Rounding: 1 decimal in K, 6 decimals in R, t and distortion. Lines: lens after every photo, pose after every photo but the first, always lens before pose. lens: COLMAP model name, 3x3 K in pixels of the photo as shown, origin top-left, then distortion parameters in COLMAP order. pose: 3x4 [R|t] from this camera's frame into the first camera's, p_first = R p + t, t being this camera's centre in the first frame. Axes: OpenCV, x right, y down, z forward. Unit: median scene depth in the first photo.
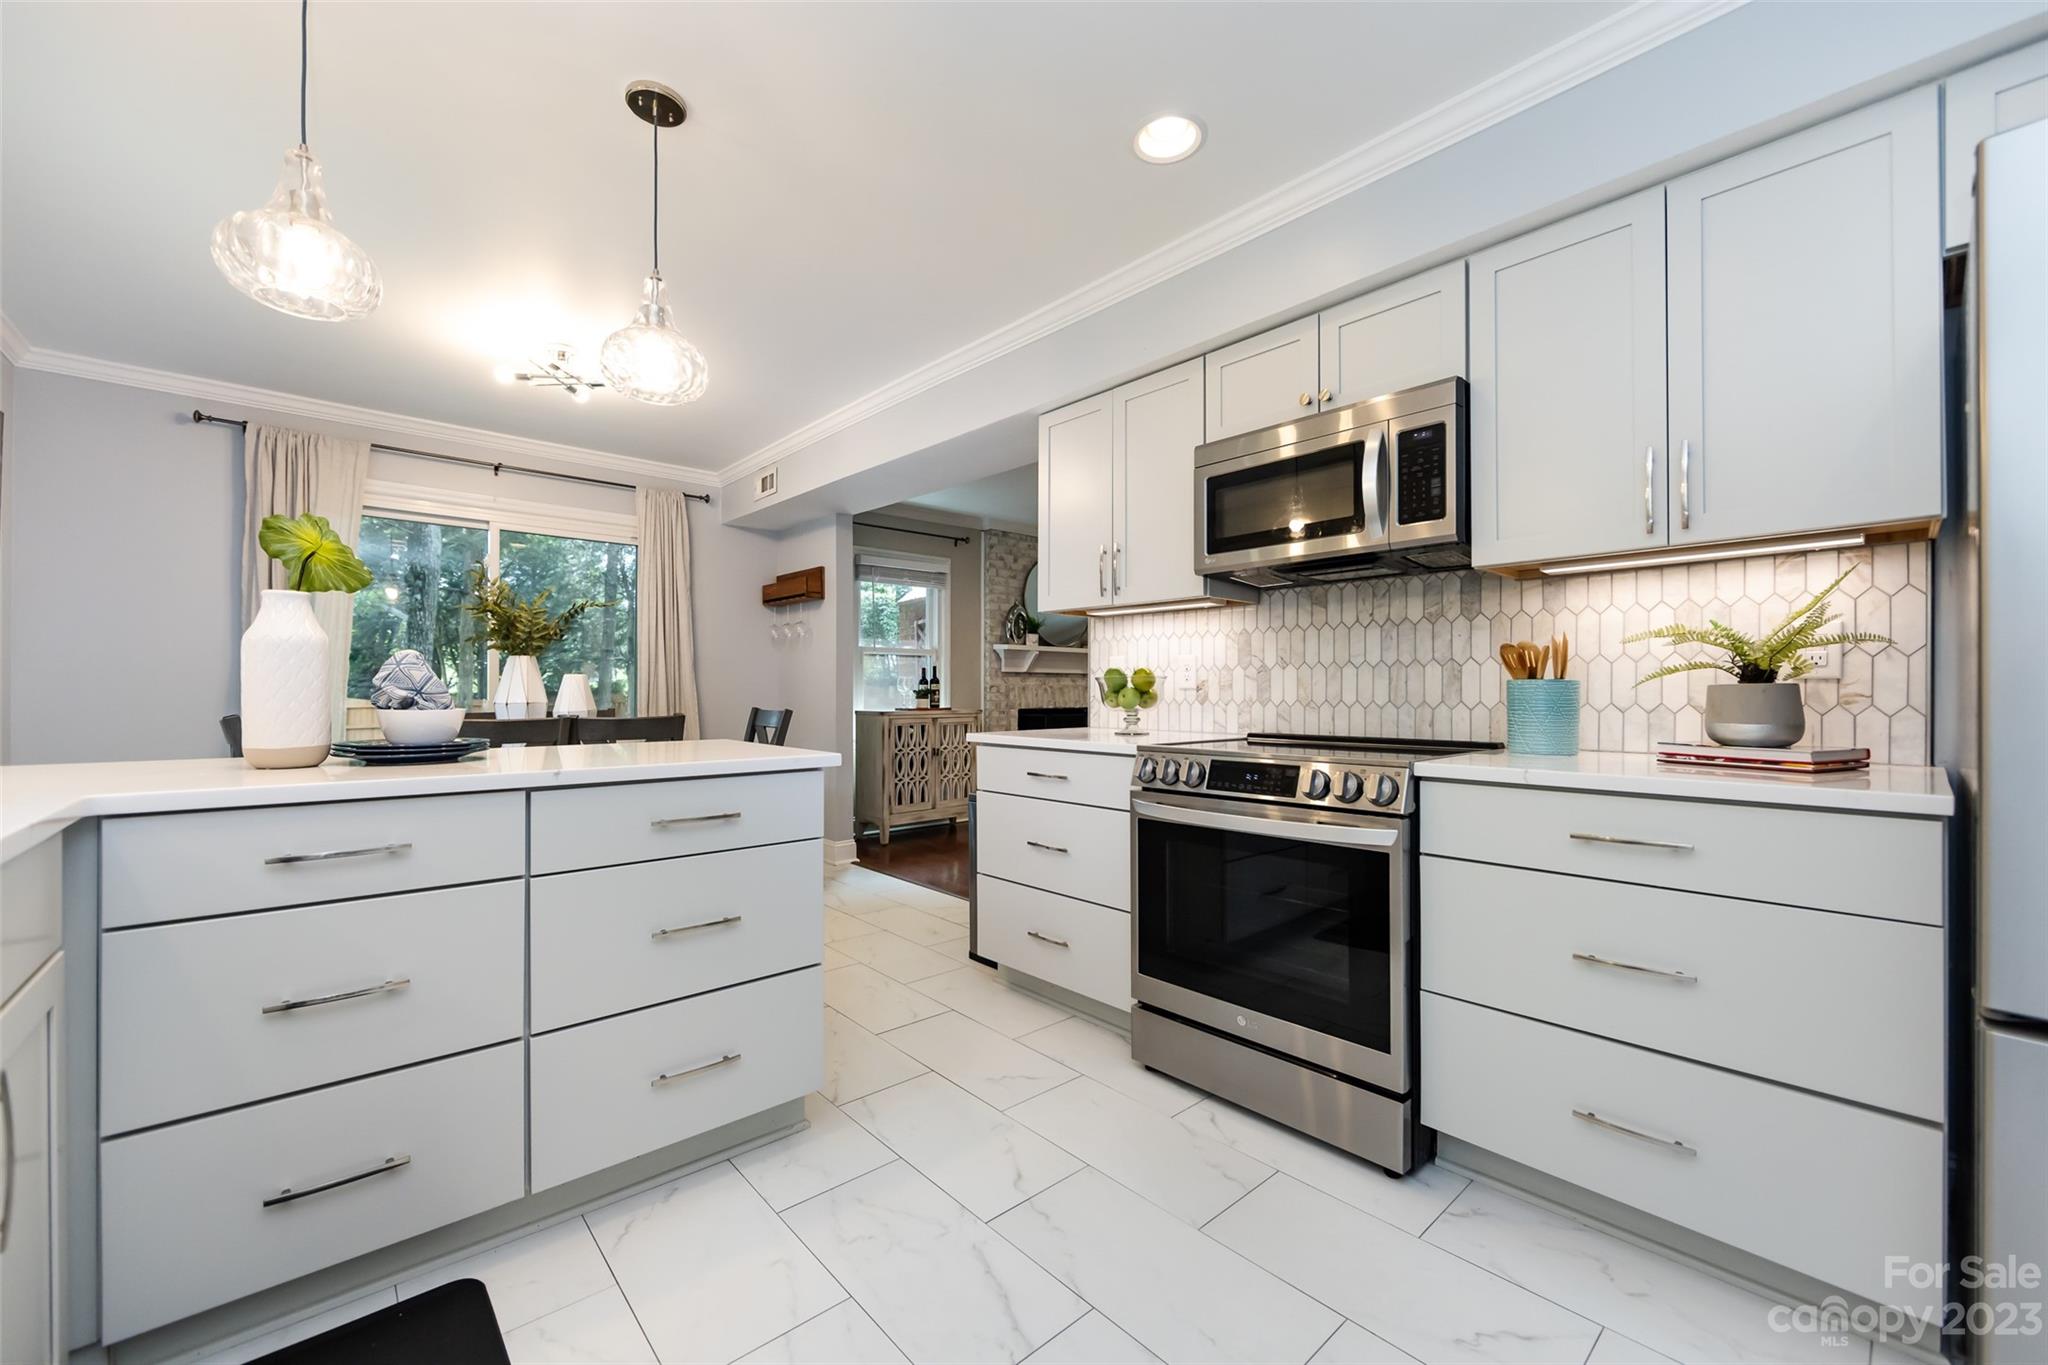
lens RADIAL K [[811.1, 0, 1015.9], [0, 811.1, 687.4], [0, 0, 1]] dist [-0.002370, -0.001346]
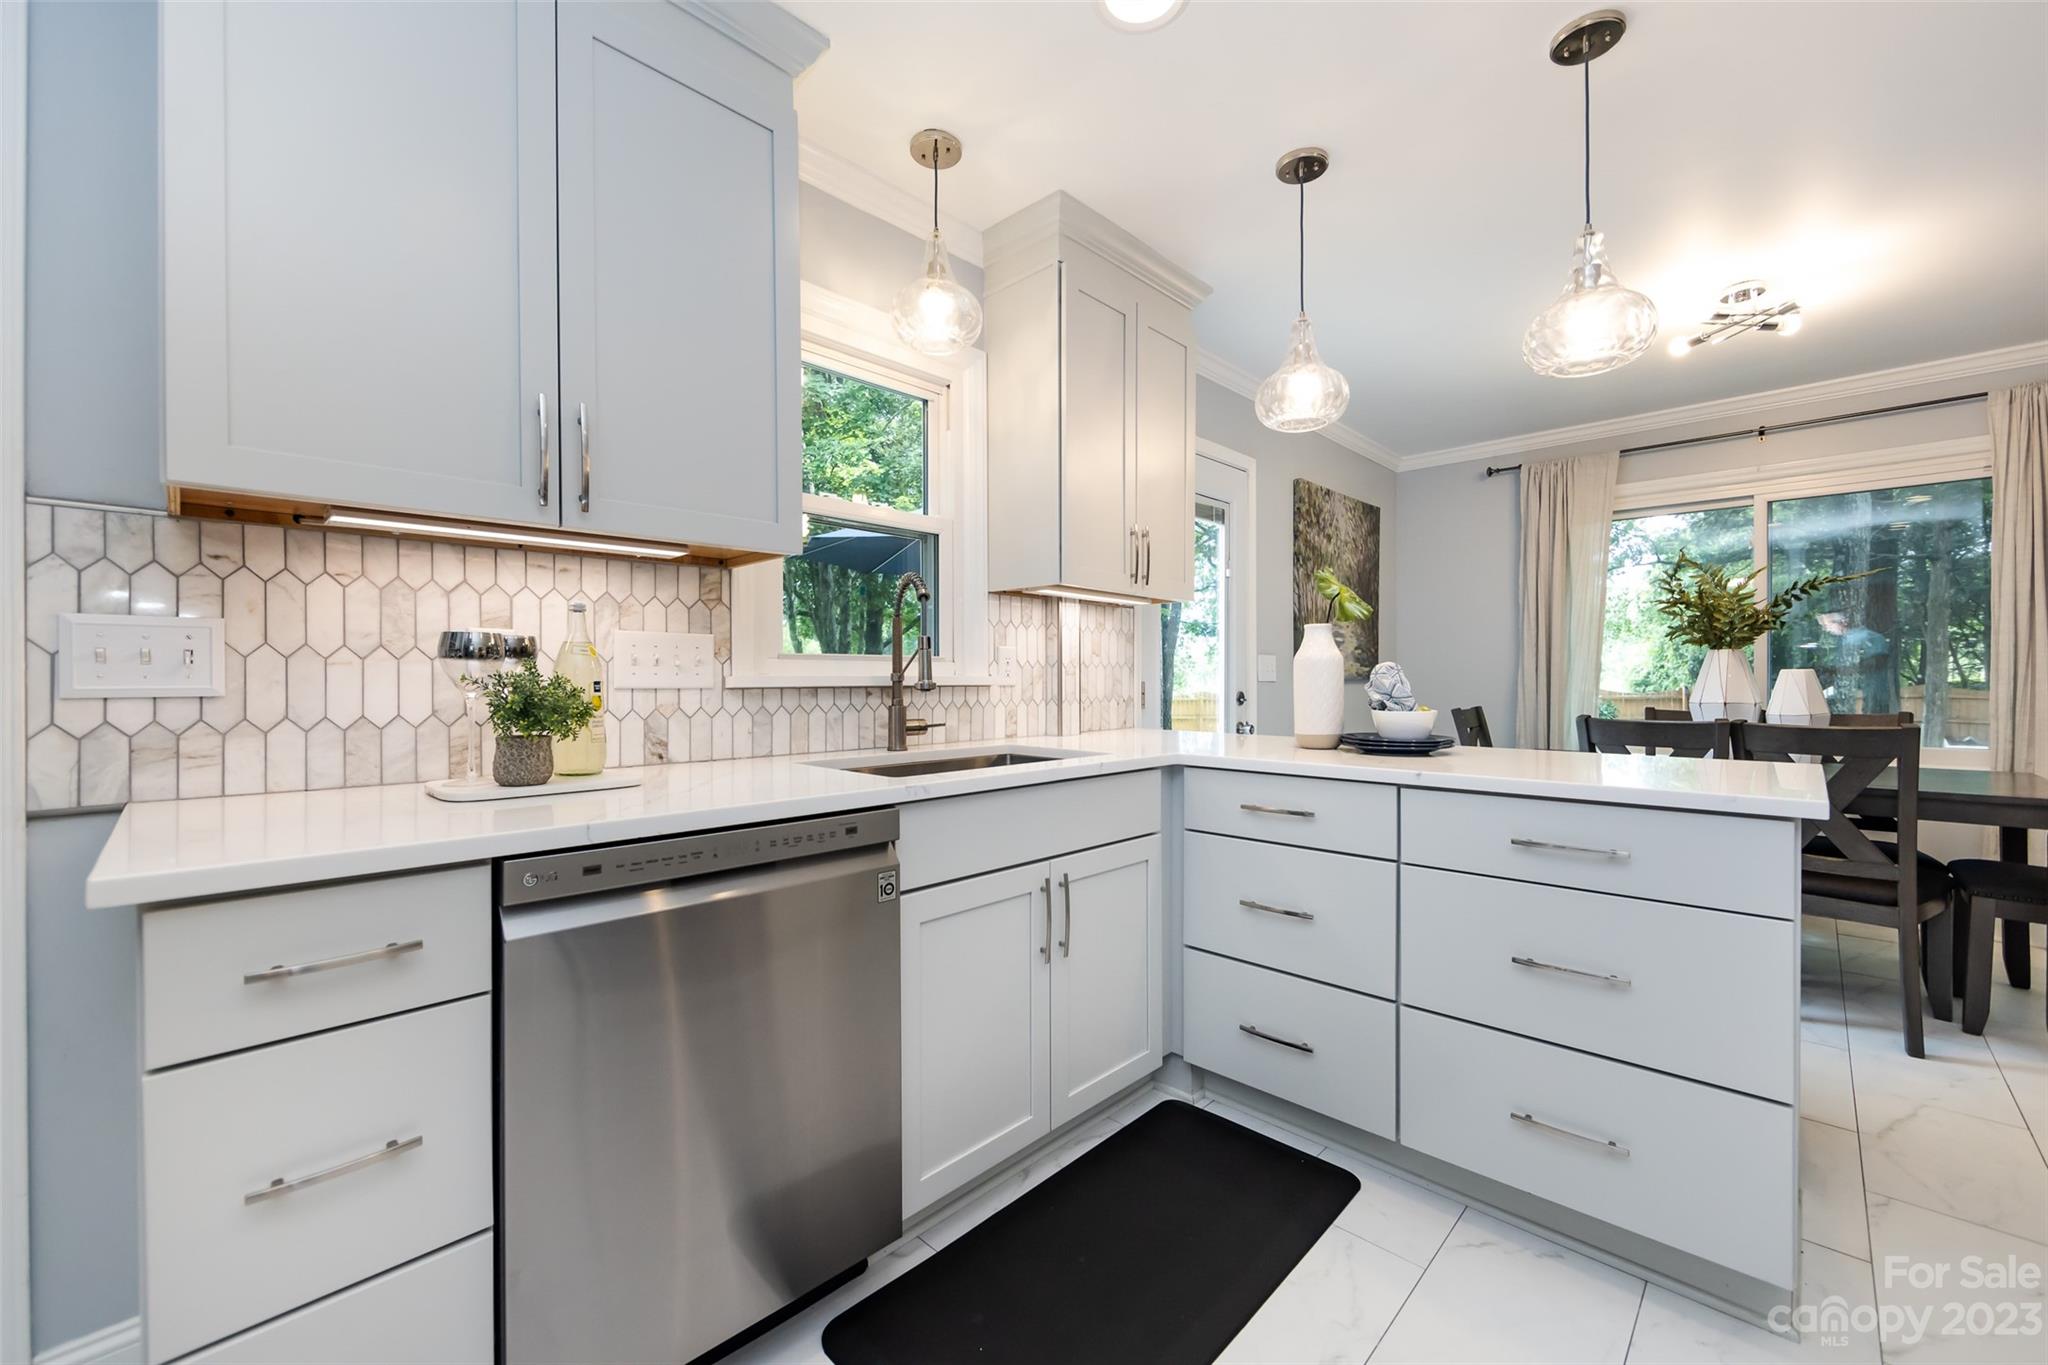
lens RADIAL K [[811.1, 0, 1026.3], [0, 811.1, 679.8], [0, 0, 1]] dist [-0.002370, -0.001346]
pose [[0.078719, 0.000210, -0.996897, 0.249820], [0.005802, 0.999983, 0.000669, -0.013180], [0.996880, -0.005836, 0.078716, 0.201945]]
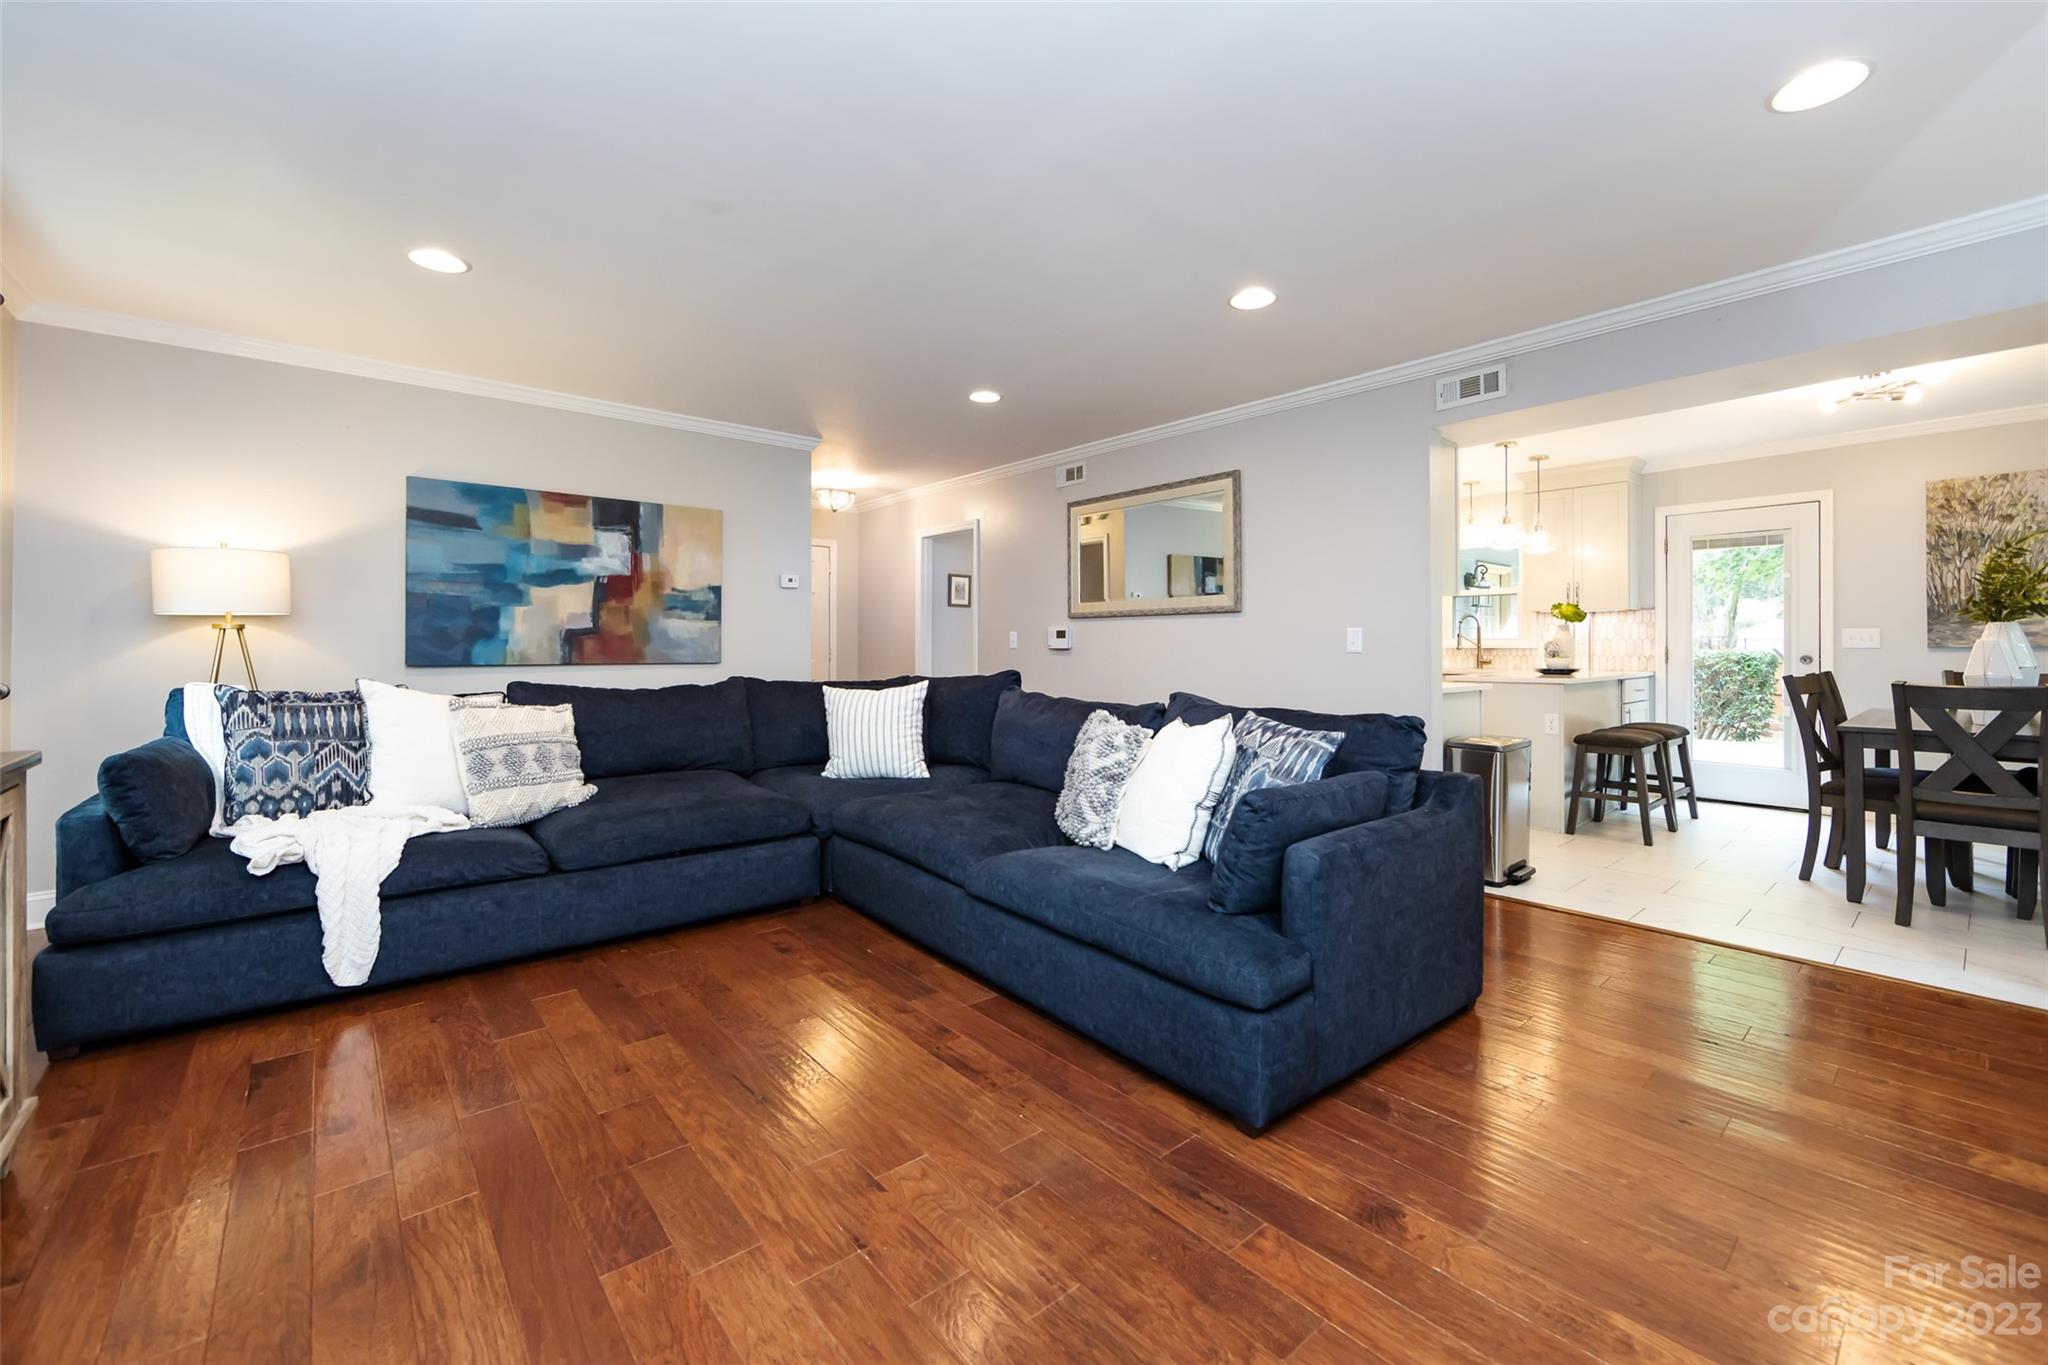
lens RADIAL K [[811.1, 0, 1017.6], [0, 811.1, 640.5], [0, 0, 1]] dist [-0.002370, -0.001346]
pose [[-0.999109, 0.000878, 0.042199, 0.727240], [0.000434, 0.999944, -0.010530, -0.005421], [-0.042206, -0.010502, -0.999054, 2.489392]]
